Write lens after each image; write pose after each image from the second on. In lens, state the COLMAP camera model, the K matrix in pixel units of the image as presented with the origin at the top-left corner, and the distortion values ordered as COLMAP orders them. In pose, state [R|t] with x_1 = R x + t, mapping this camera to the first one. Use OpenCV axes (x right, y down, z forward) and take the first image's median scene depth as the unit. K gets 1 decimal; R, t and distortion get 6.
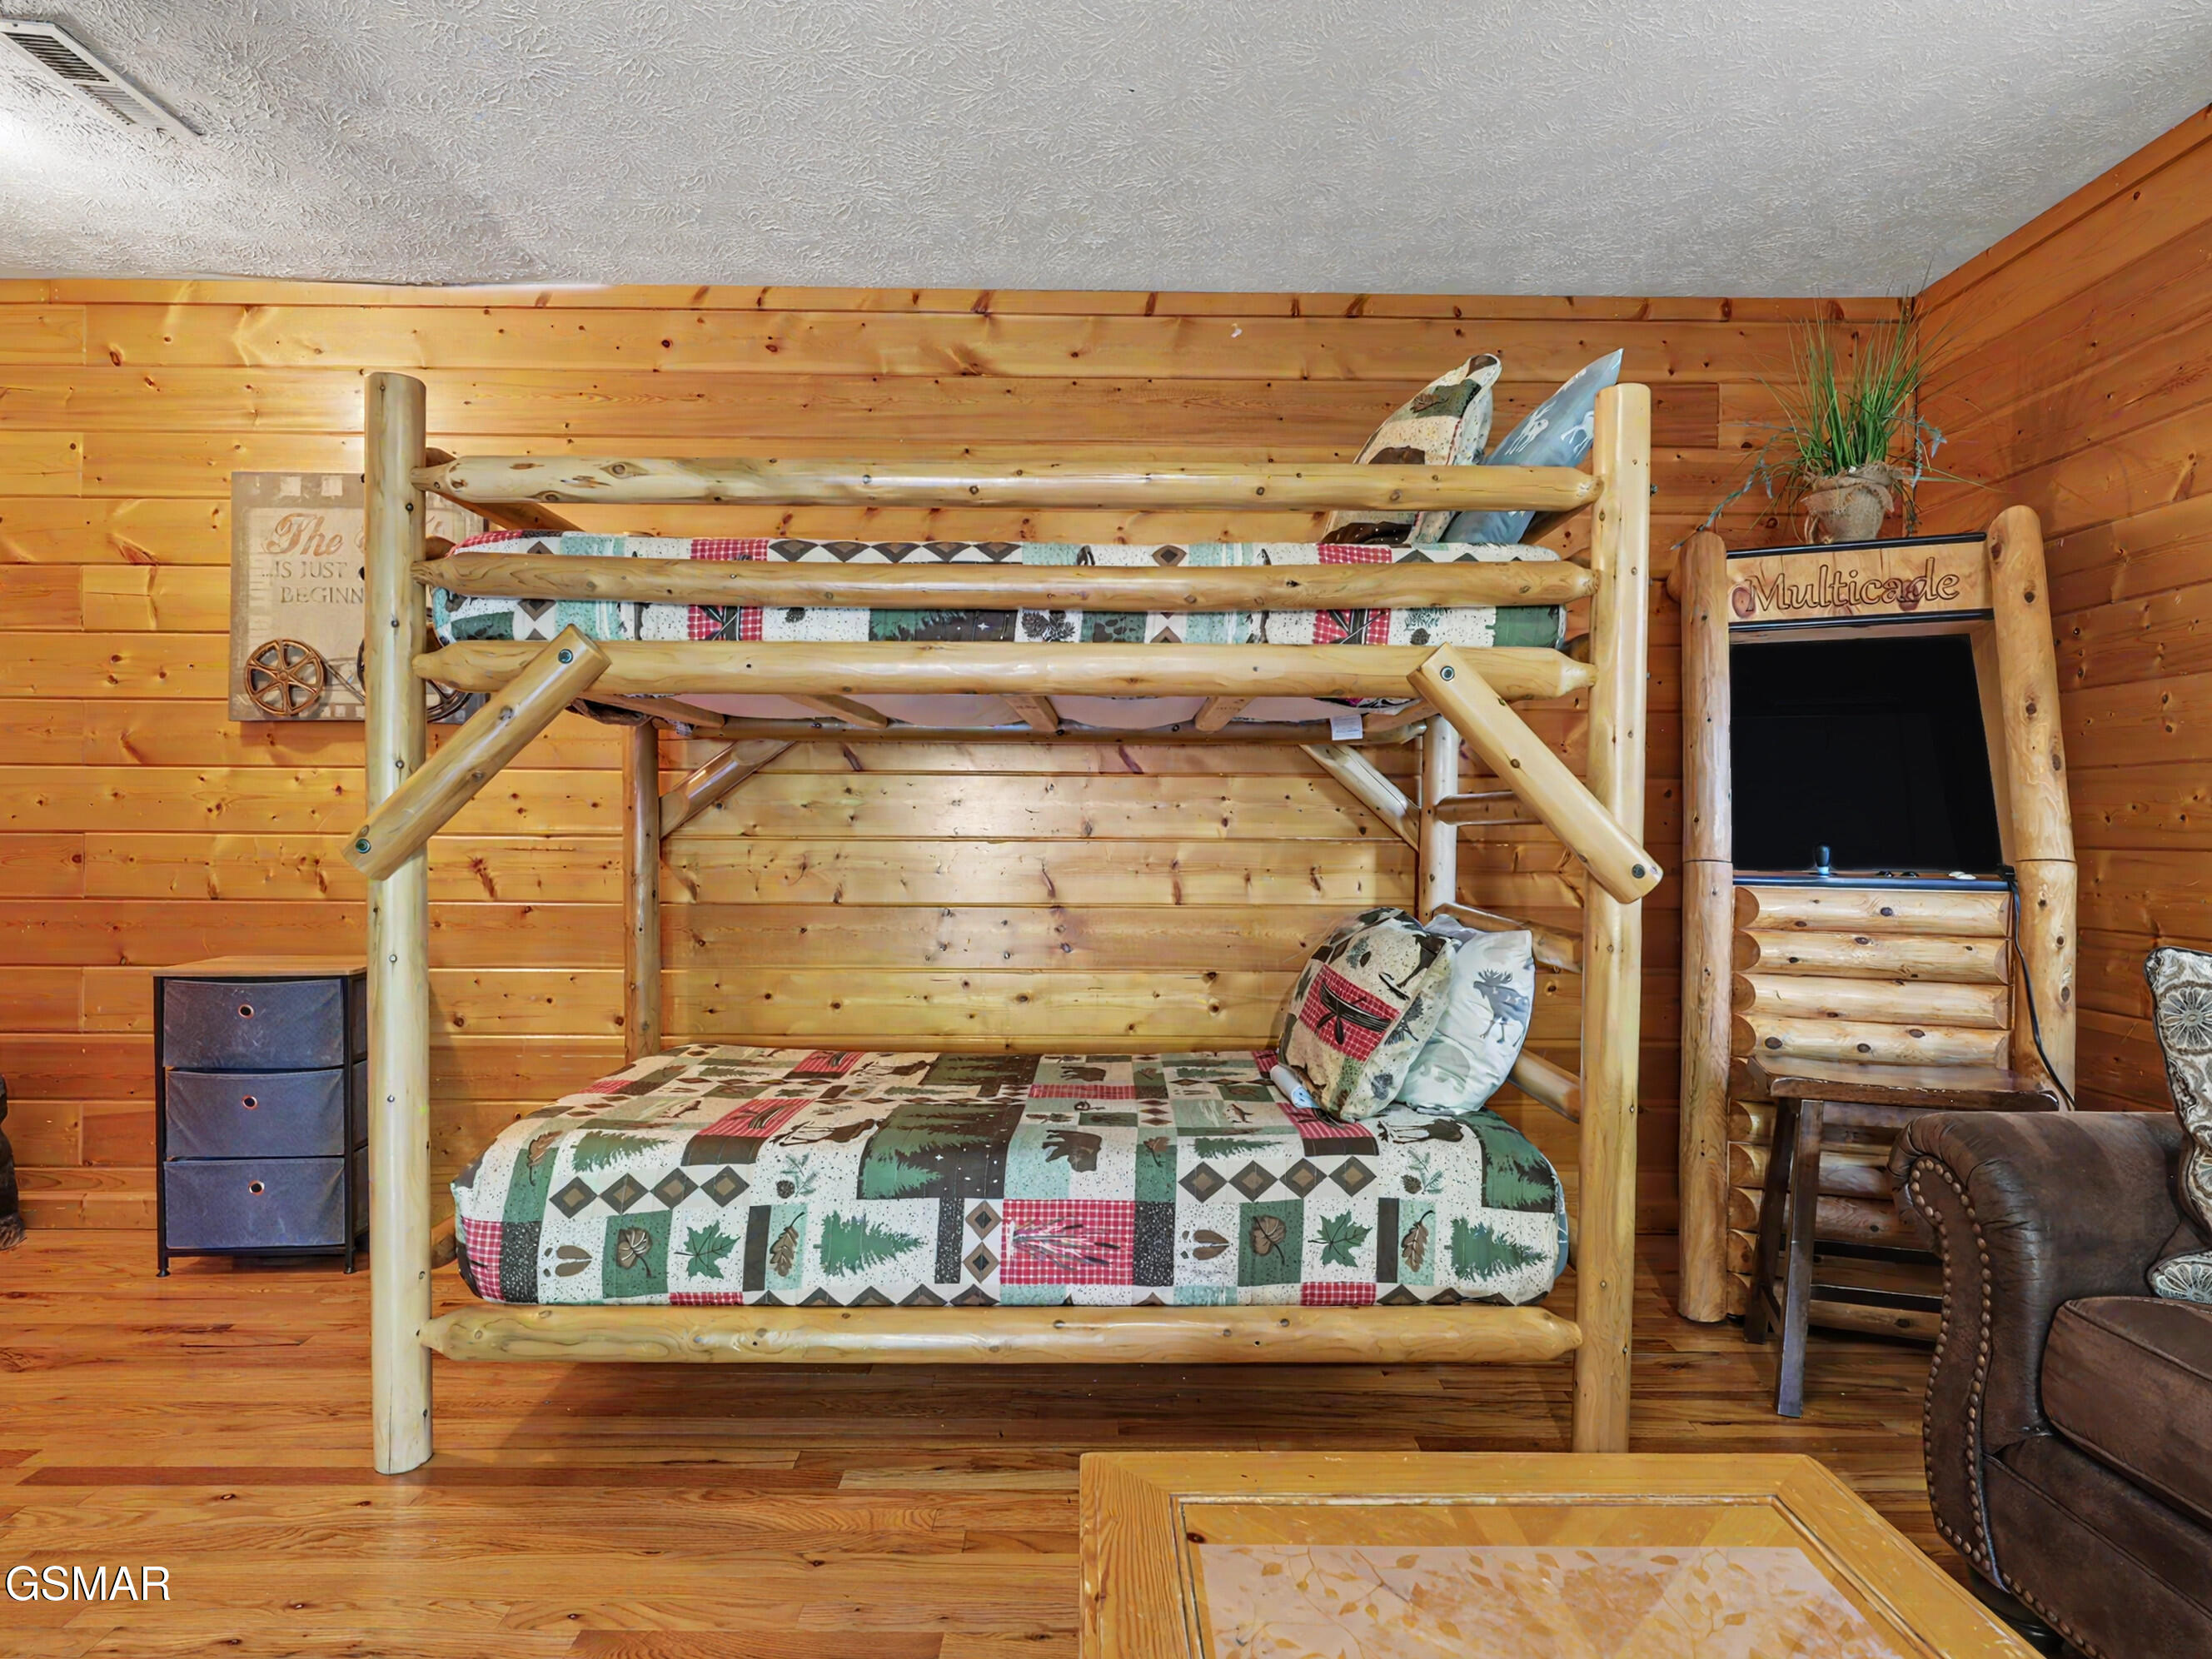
lens RADIAL K [[1198.2, 0, 1119.9], [0, 1198.2, 837.6], [0, 0, 1]] dist [0.006756, -0.001227]
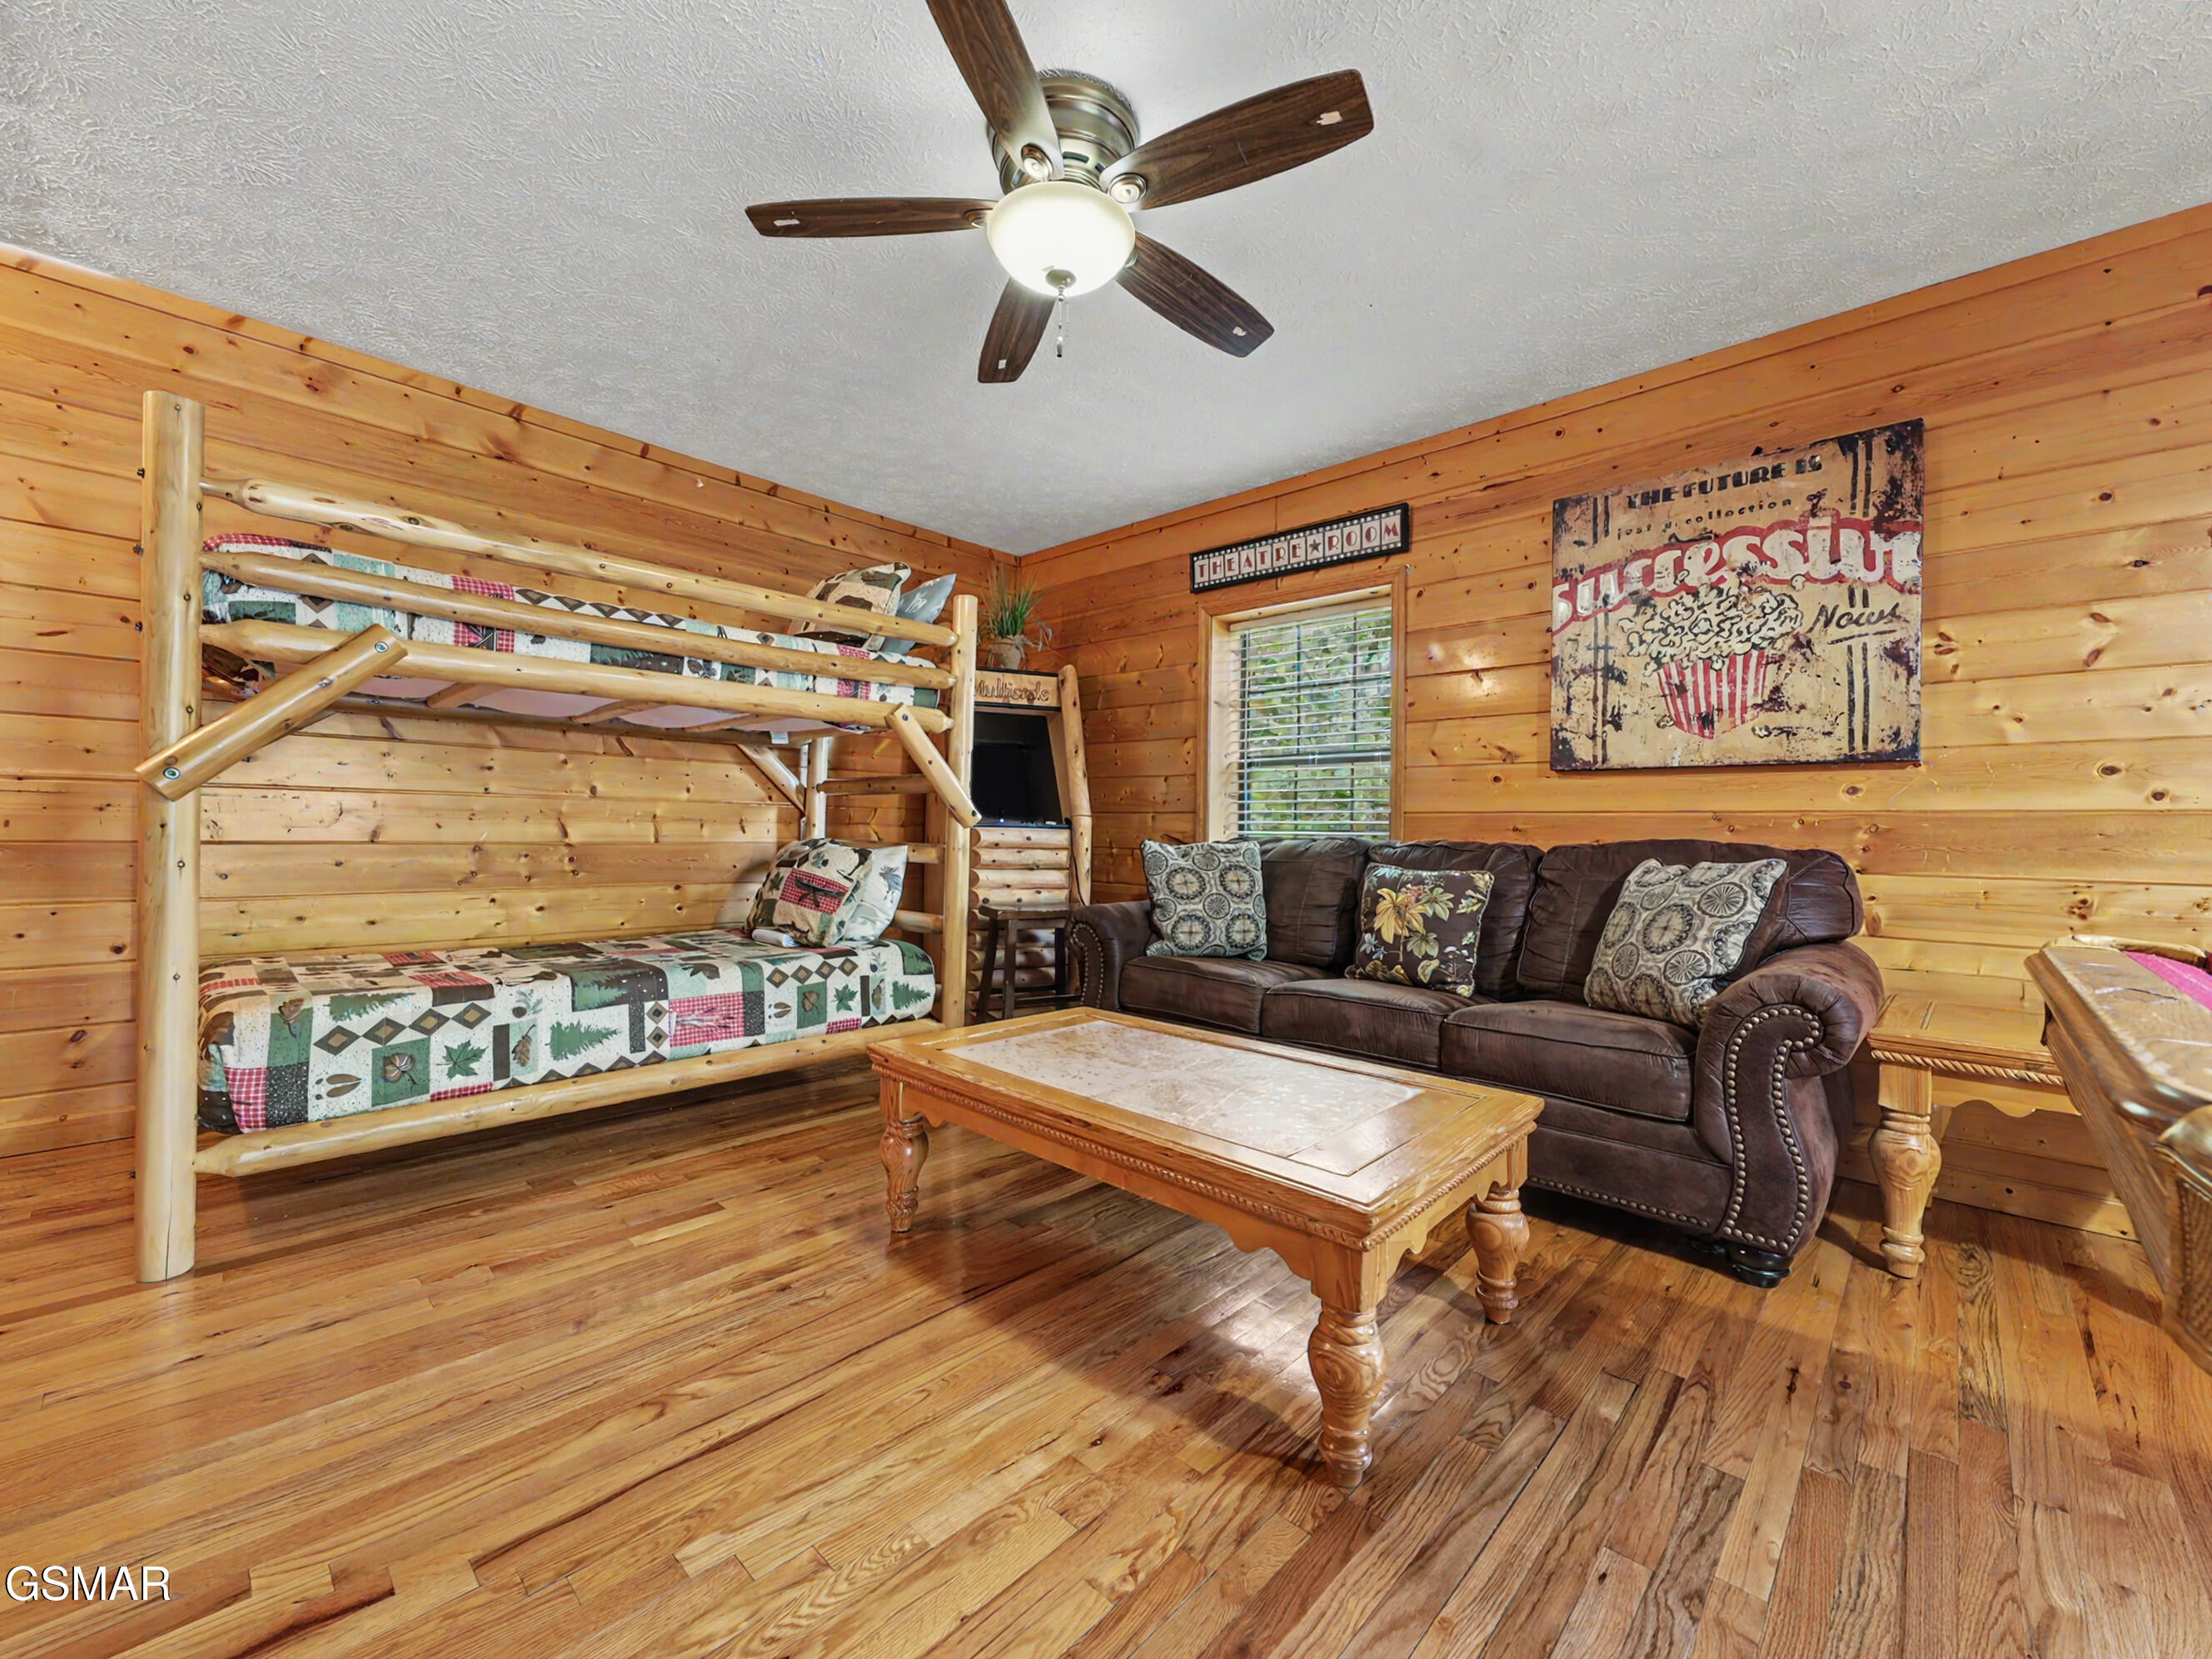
lens RADIAL K [[914.2, 0, 1072.8], [0, 914.2, 829.3], [0, 0, 1]] dist [0.011006, 0.000320]
pose [[0.711856, 0.008226, 0.702277, -0.603926], [-0.010236, 0.999947, -0.001337, 0.054182], [-0.702251, -0.006236, 0.711902, -0.332063]]
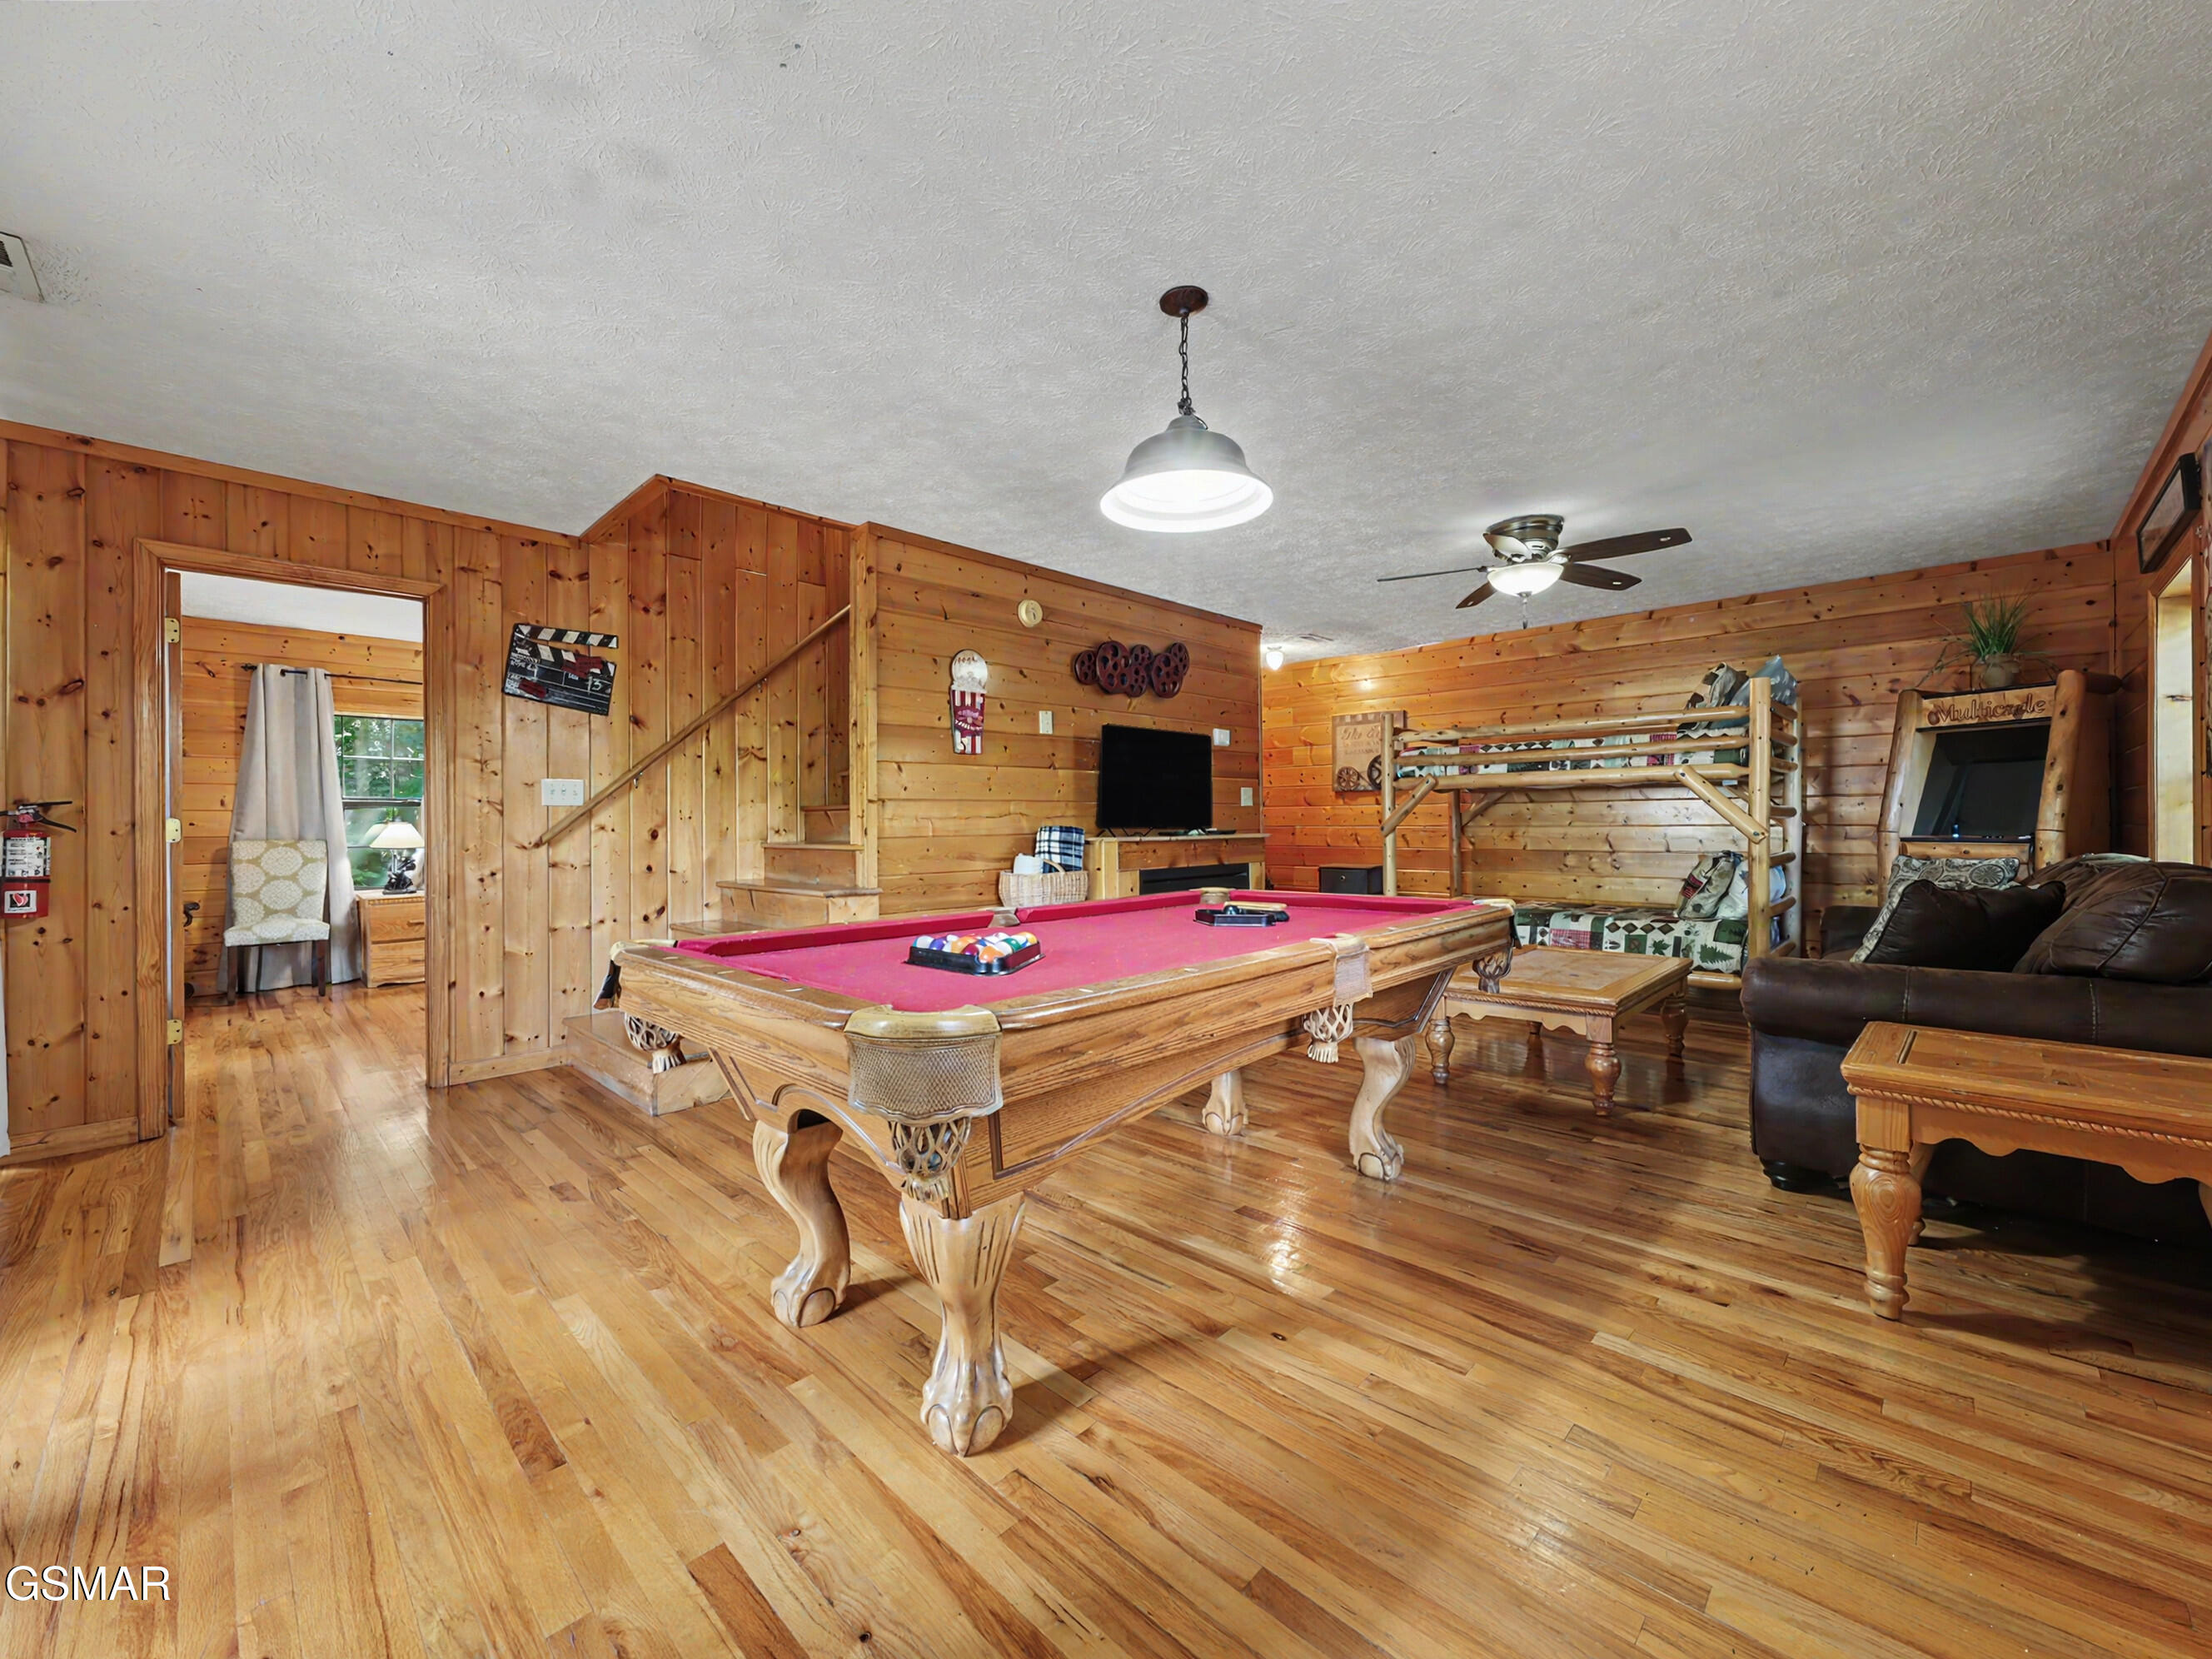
lens RADIAL K [[885.1, 0, 1092.8], [0, 885.1, 824.0], [0, 0, 1]] dist [0.009417, 0.000492]
pose [[0.691918, -0.011735, -0.721880, 0.860206], [0.008478, 0.999931, -0.008128, 0.005972], [0.721926, -0.000496, 0.691970, -1.775369]]
